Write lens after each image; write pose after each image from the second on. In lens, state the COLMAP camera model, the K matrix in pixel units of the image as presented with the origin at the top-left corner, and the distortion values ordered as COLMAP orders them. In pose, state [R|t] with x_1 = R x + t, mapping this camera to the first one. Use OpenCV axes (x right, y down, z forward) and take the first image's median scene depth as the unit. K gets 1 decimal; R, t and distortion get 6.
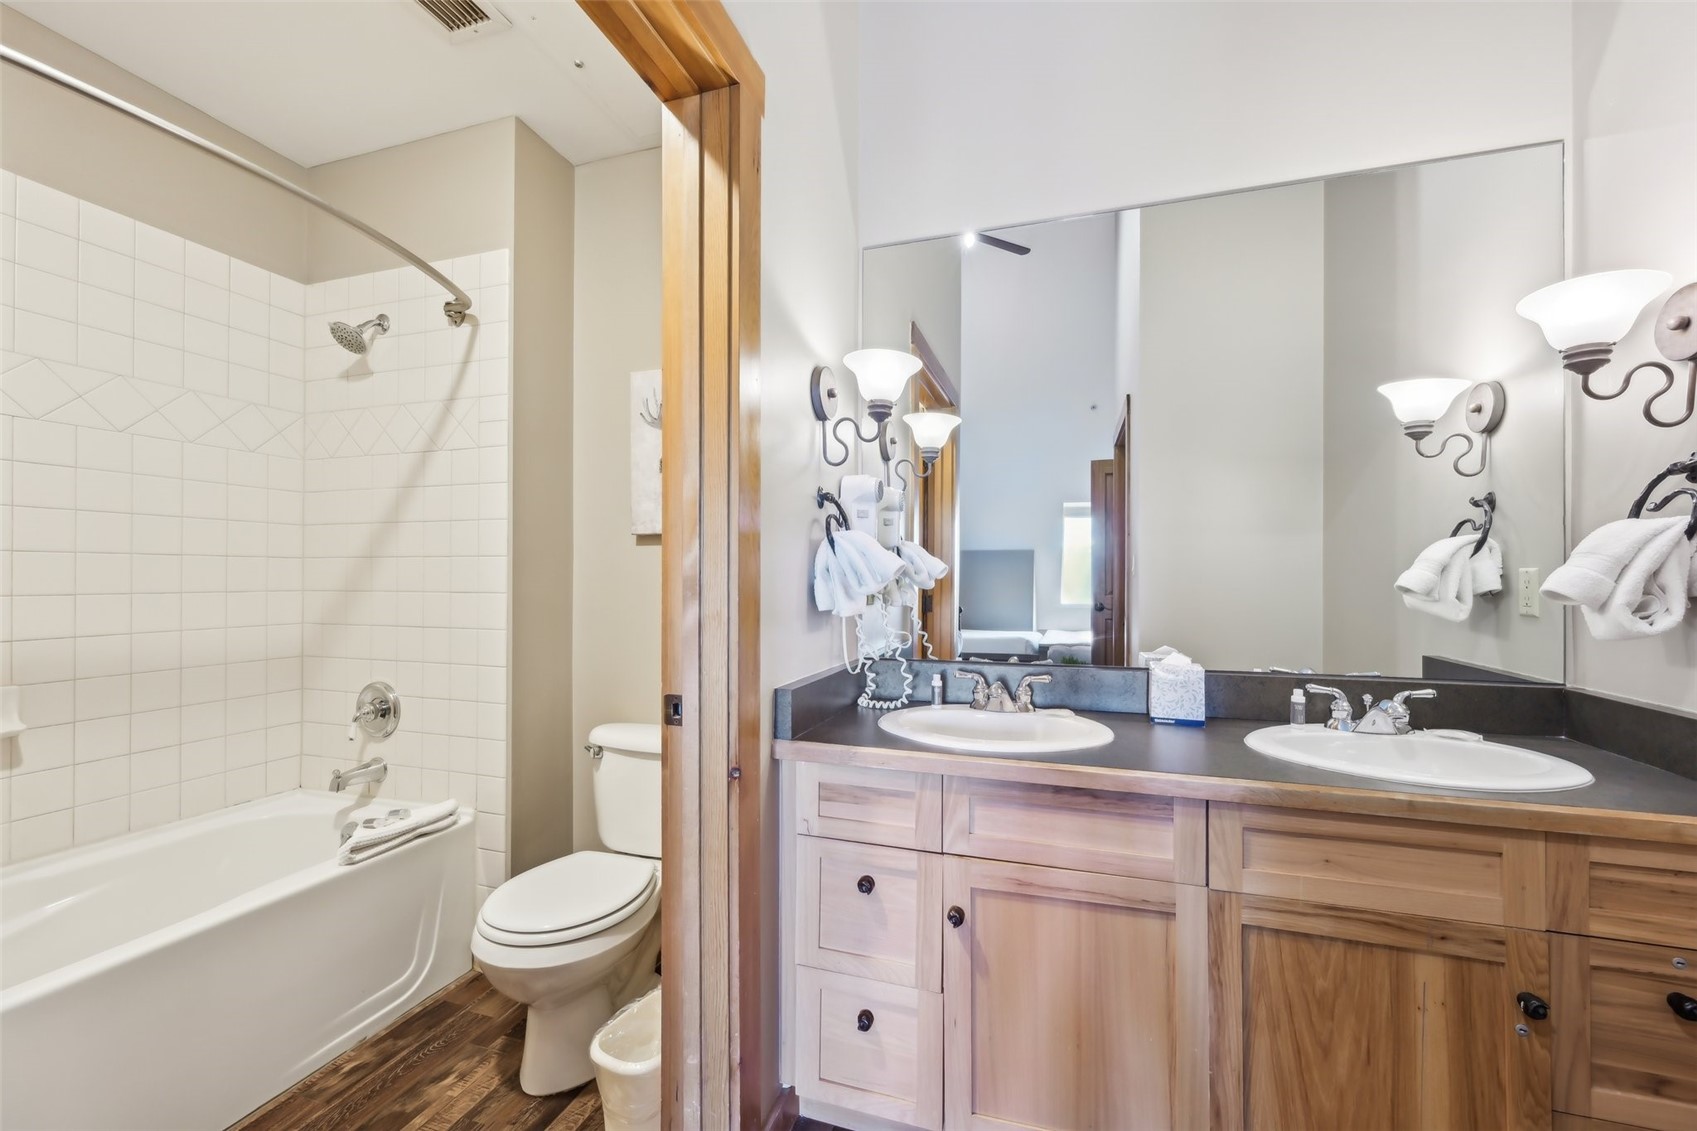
lens RADIAL K [[679.1, 0, 855.1], [0, 679.1, 573.0], [0, 0, 1]] dist [-0.003507, 0.001224]
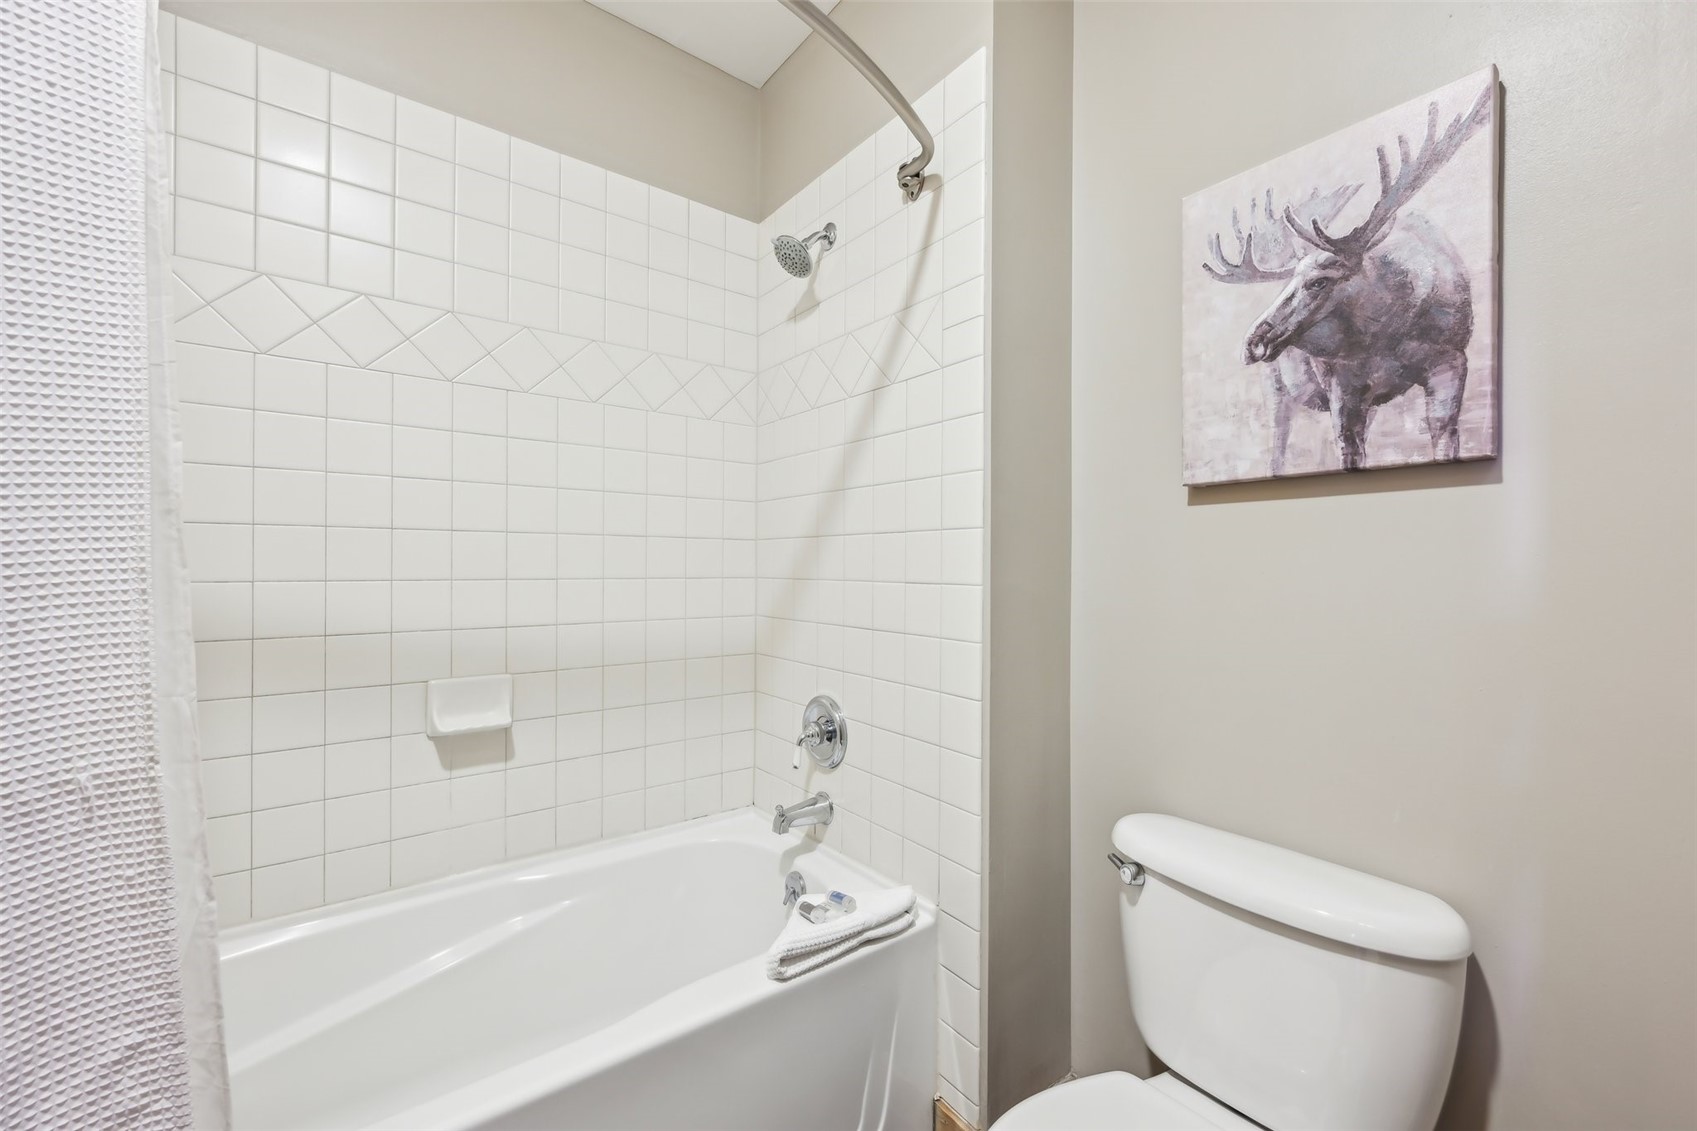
lens RADIAL K [[679.1, 0, 849.7], [0, 679.1, 567.3], [0, 0, 1]] dist [-0.003507, 0.001224]
pose [[0.821534, 0.002429, -0.570154, -0.241353], [-0.000966, 0.999995, 0.002868, 0.010739], [0.570158, -0.001805, 0.821533, 0.386564]]
